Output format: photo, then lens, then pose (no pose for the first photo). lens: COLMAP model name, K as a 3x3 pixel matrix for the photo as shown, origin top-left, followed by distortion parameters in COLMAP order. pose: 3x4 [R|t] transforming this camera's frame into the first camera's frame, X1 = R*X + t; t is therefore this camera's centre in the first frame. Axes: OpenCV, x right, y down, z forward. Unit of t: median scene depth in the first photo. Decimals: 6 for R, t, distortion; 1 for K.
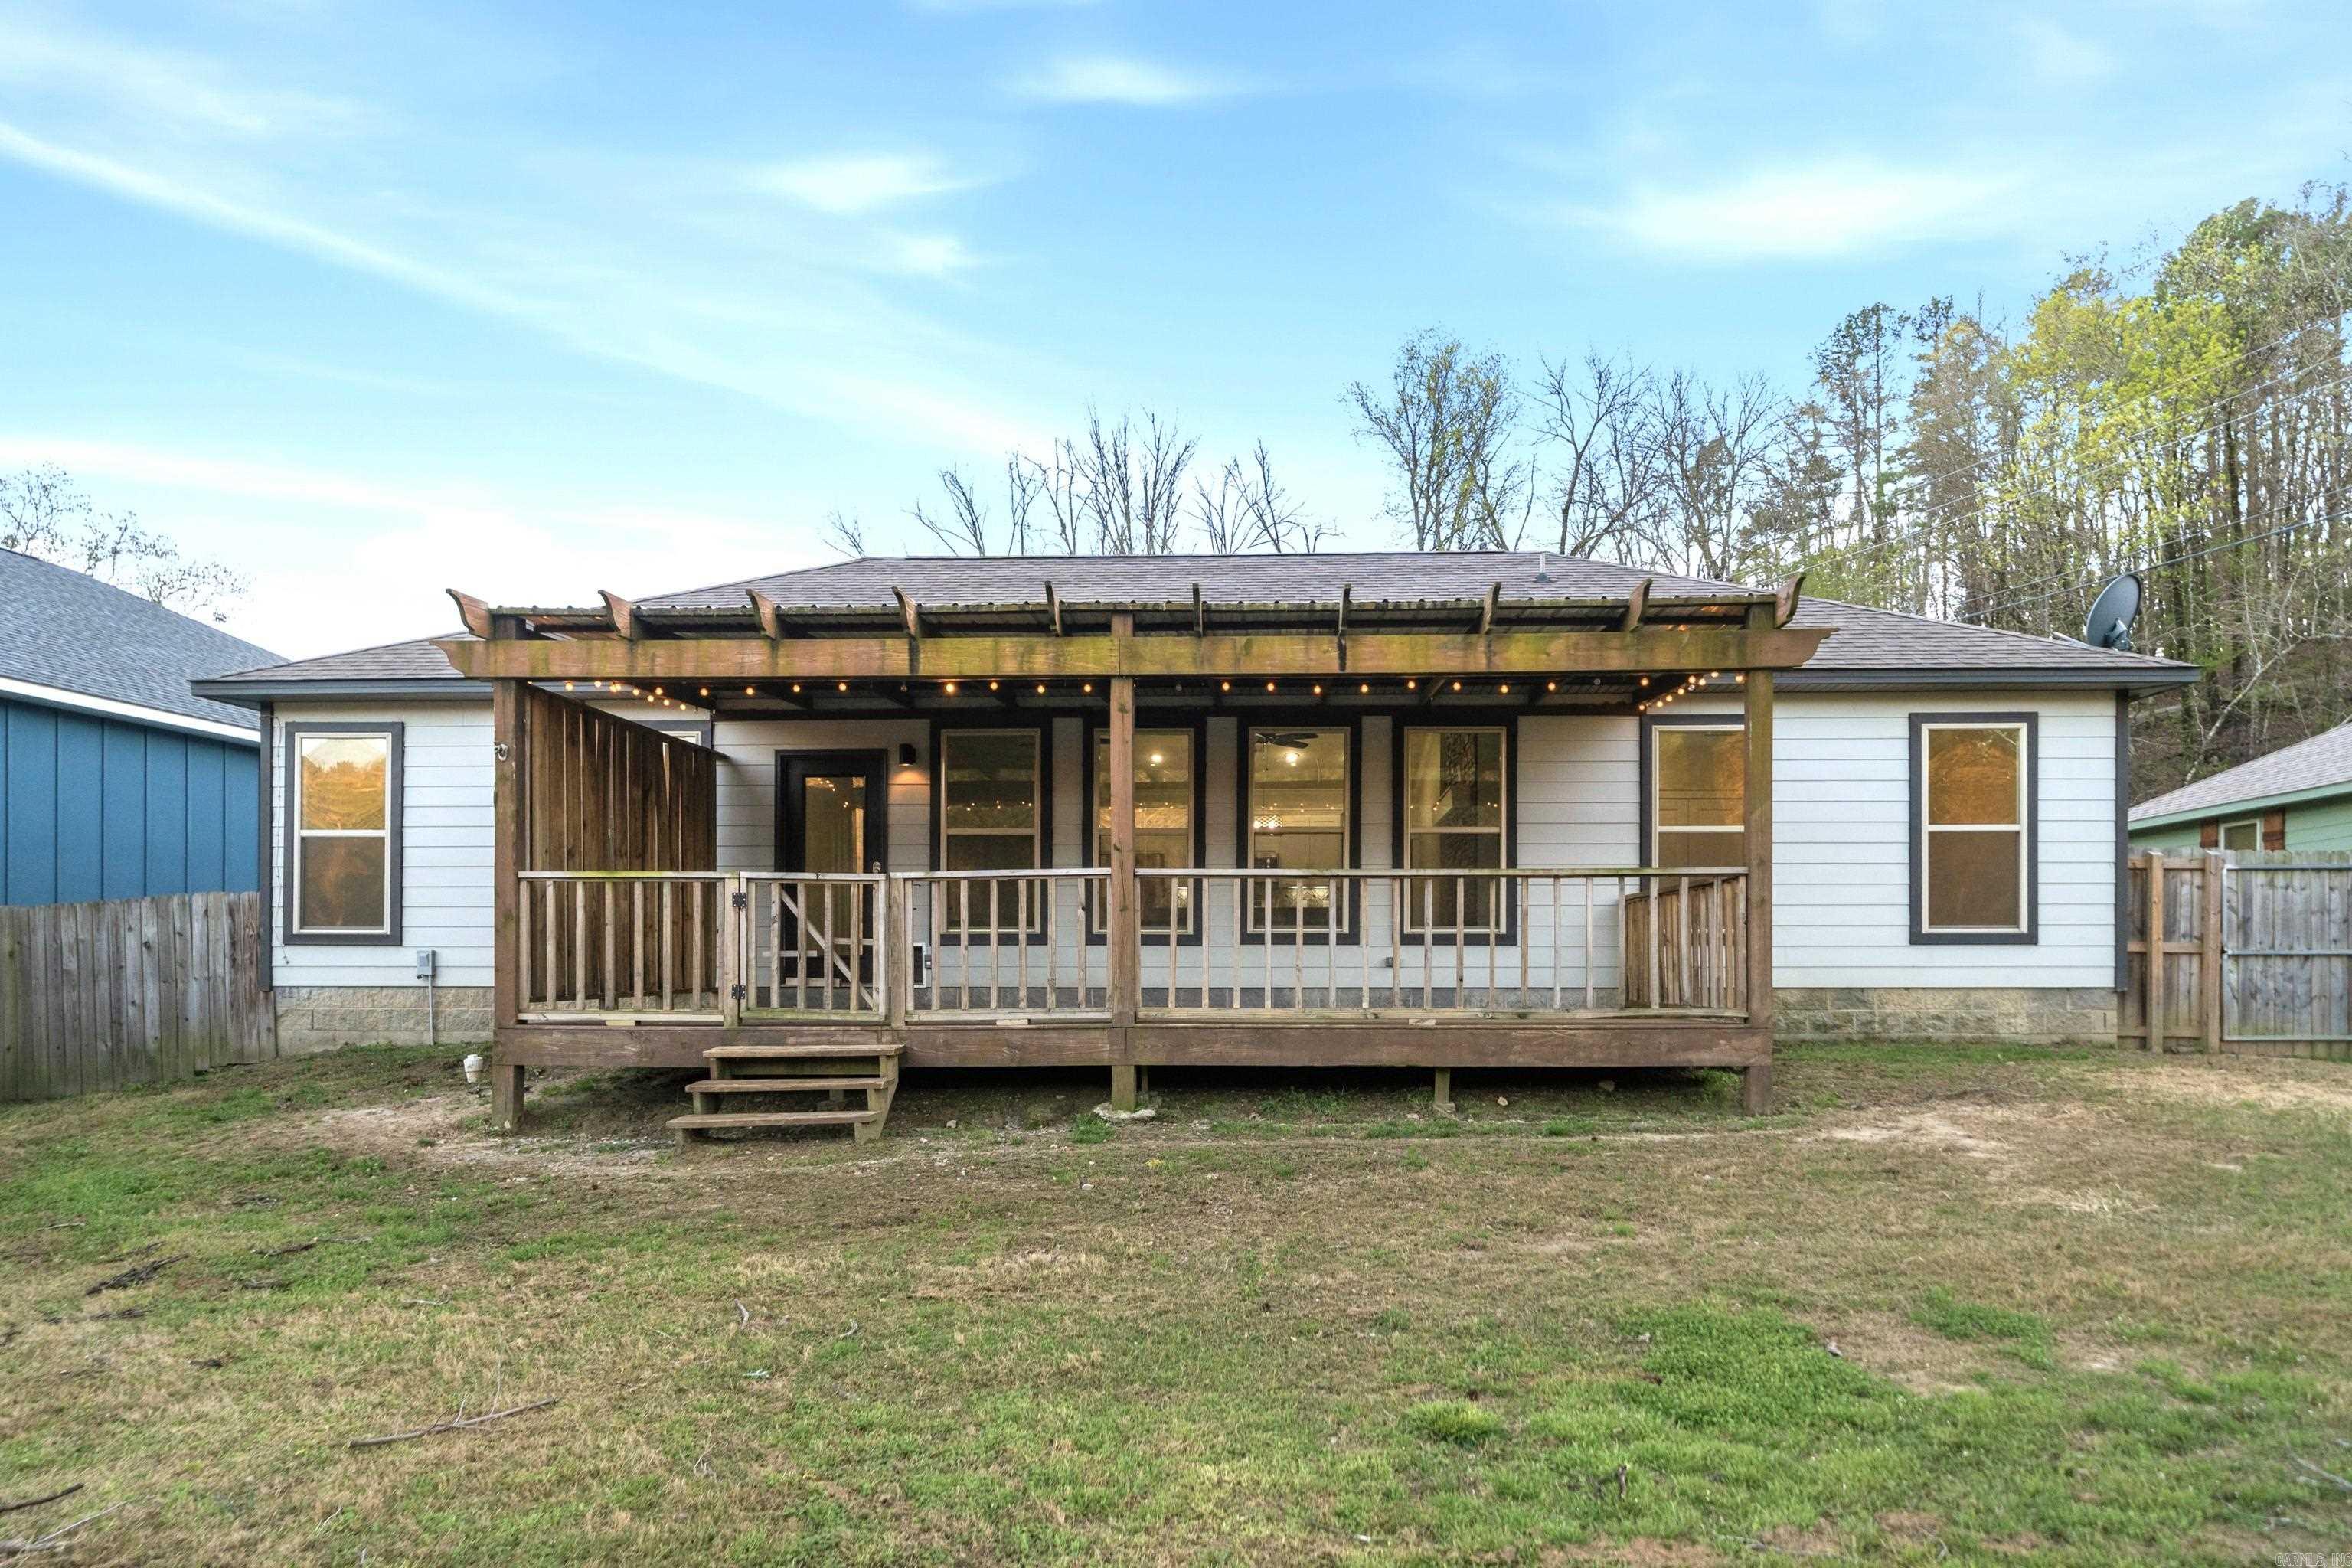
lens RADIAL K [[1431.1, 0, 1183.5], [0, 1431.1, 910.7], [0, 0, 1]] dist [0.001741, 0.000735]
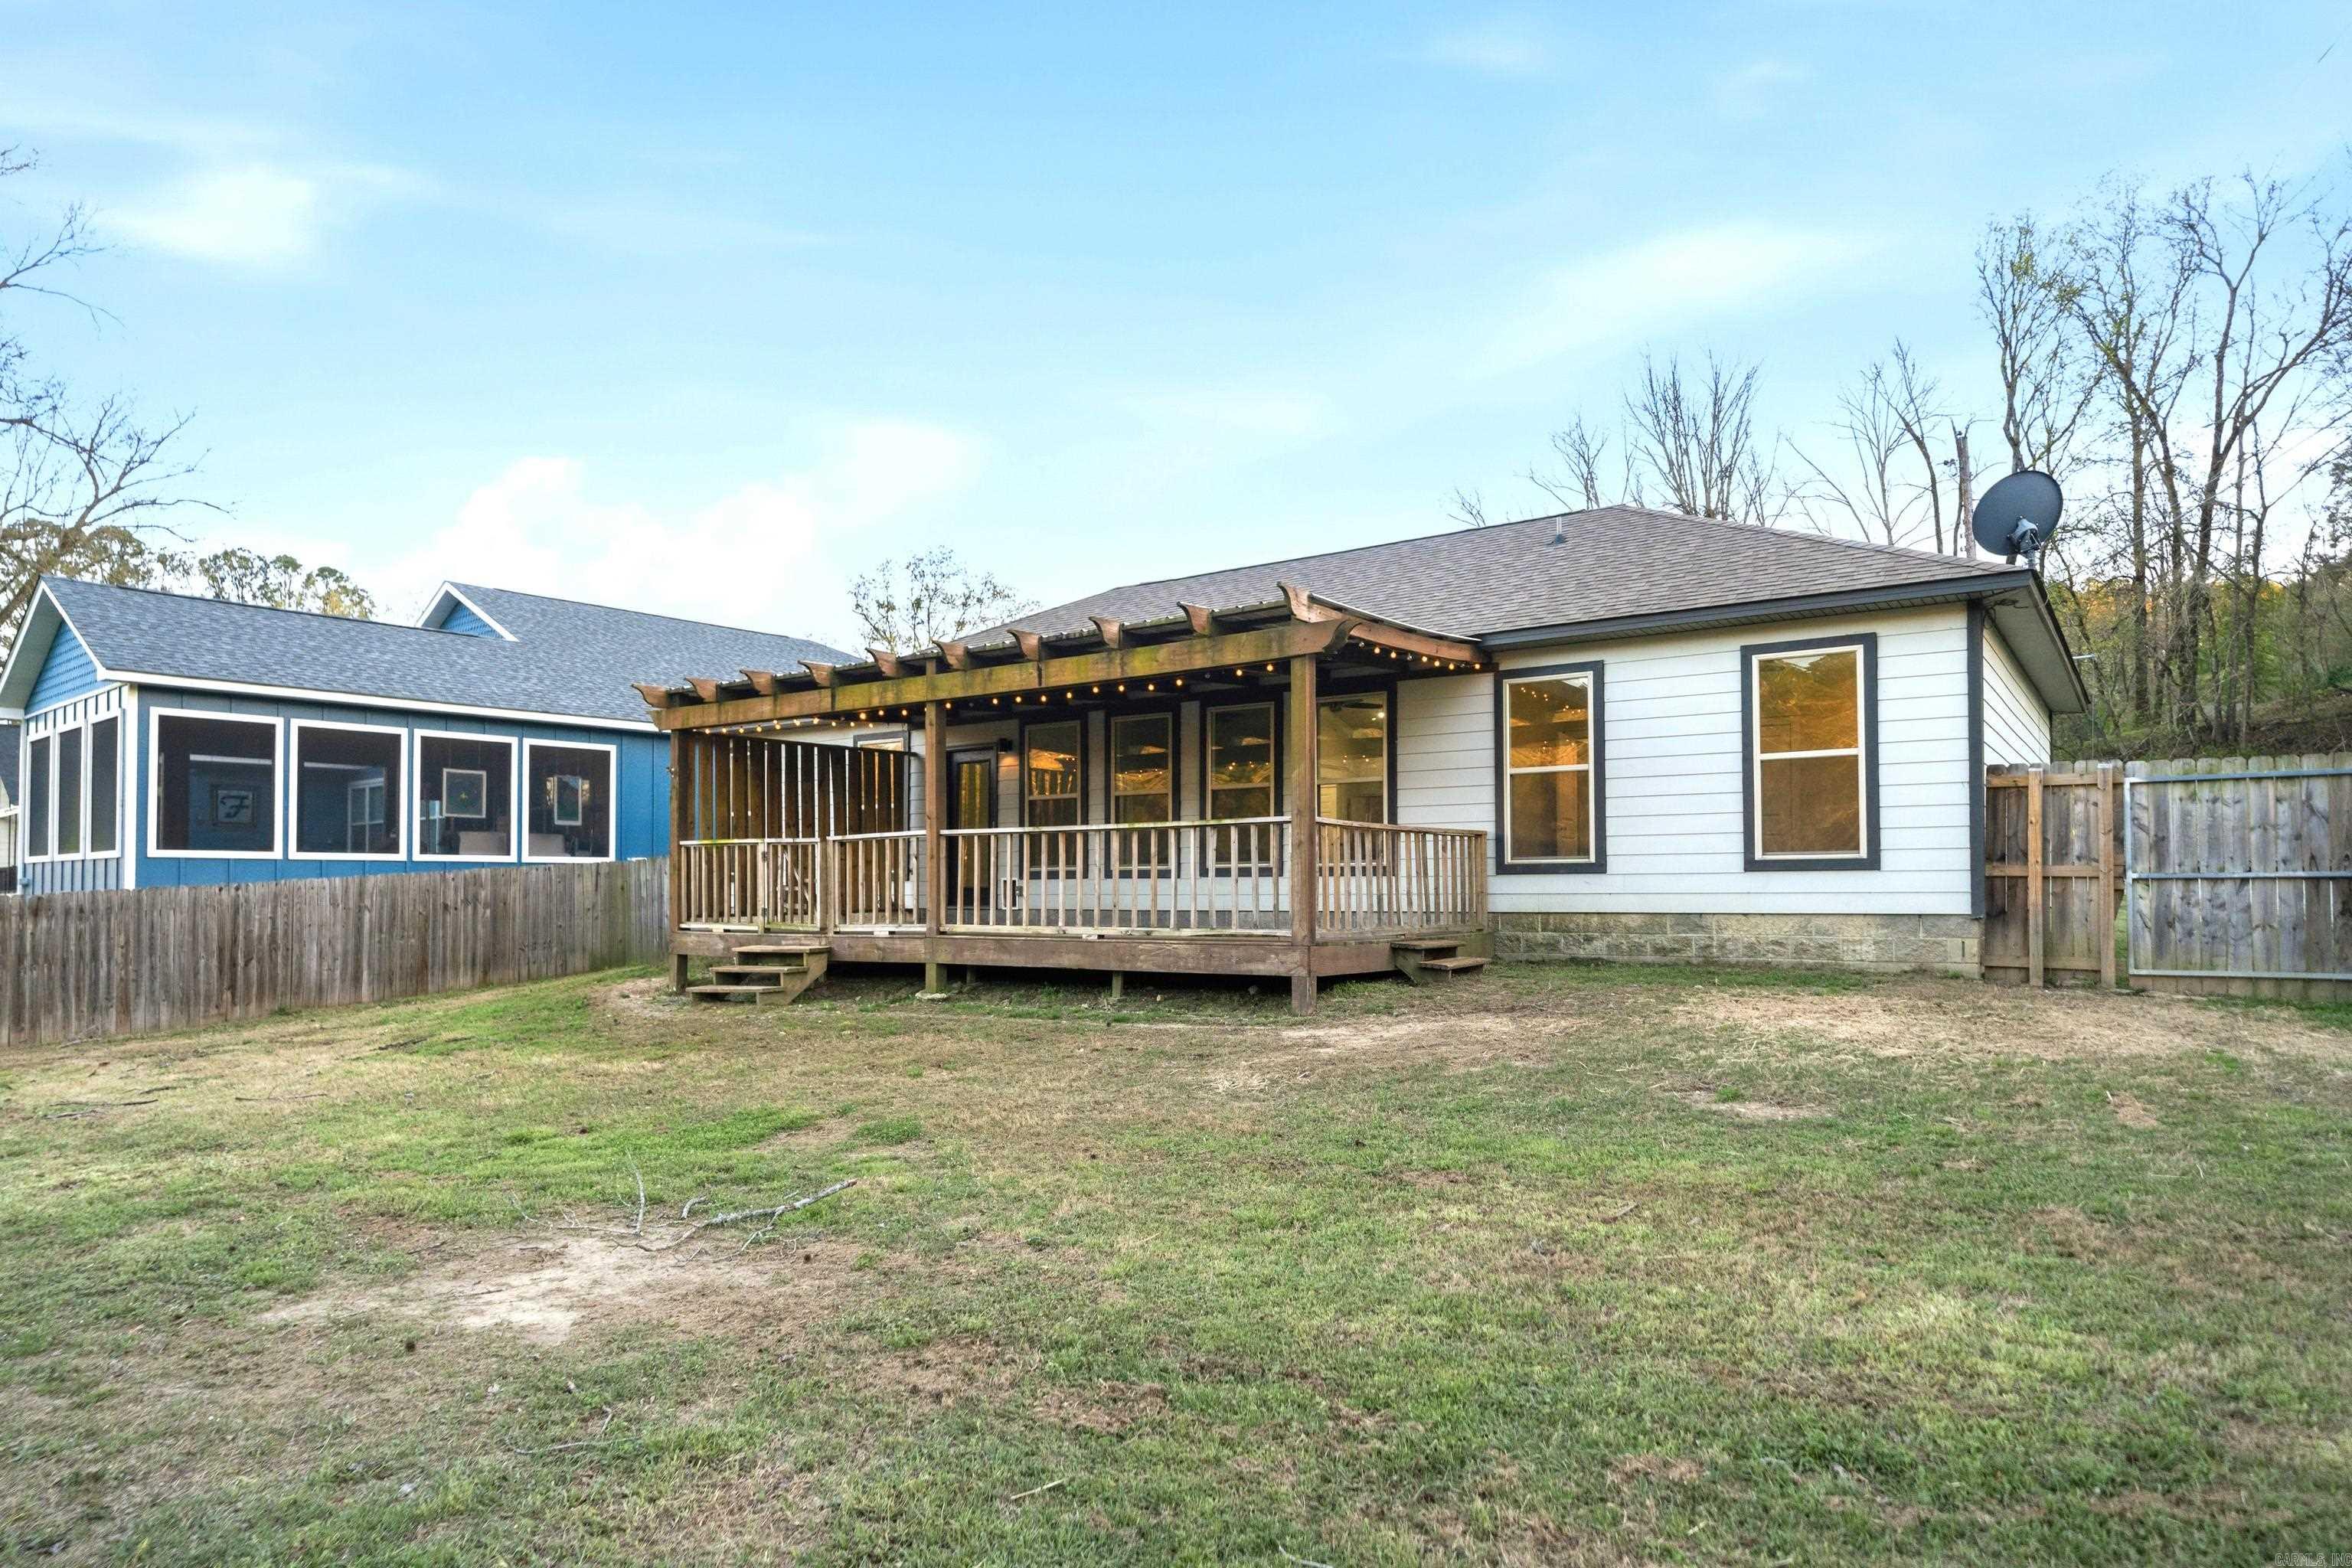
lens RADIAL K [[1329.7, 0, 1176.0], [0, 1329.7, 784.0], [0, 0, 1]] dist [0.000156, 0.000260]
pose [[0.843536, -0.046954, -0.535016, 0.671860], [0.025716, 0.998560, -0.047090, -0.004322], [0.536457, 0.025963, 0.843528, -0.023091]]
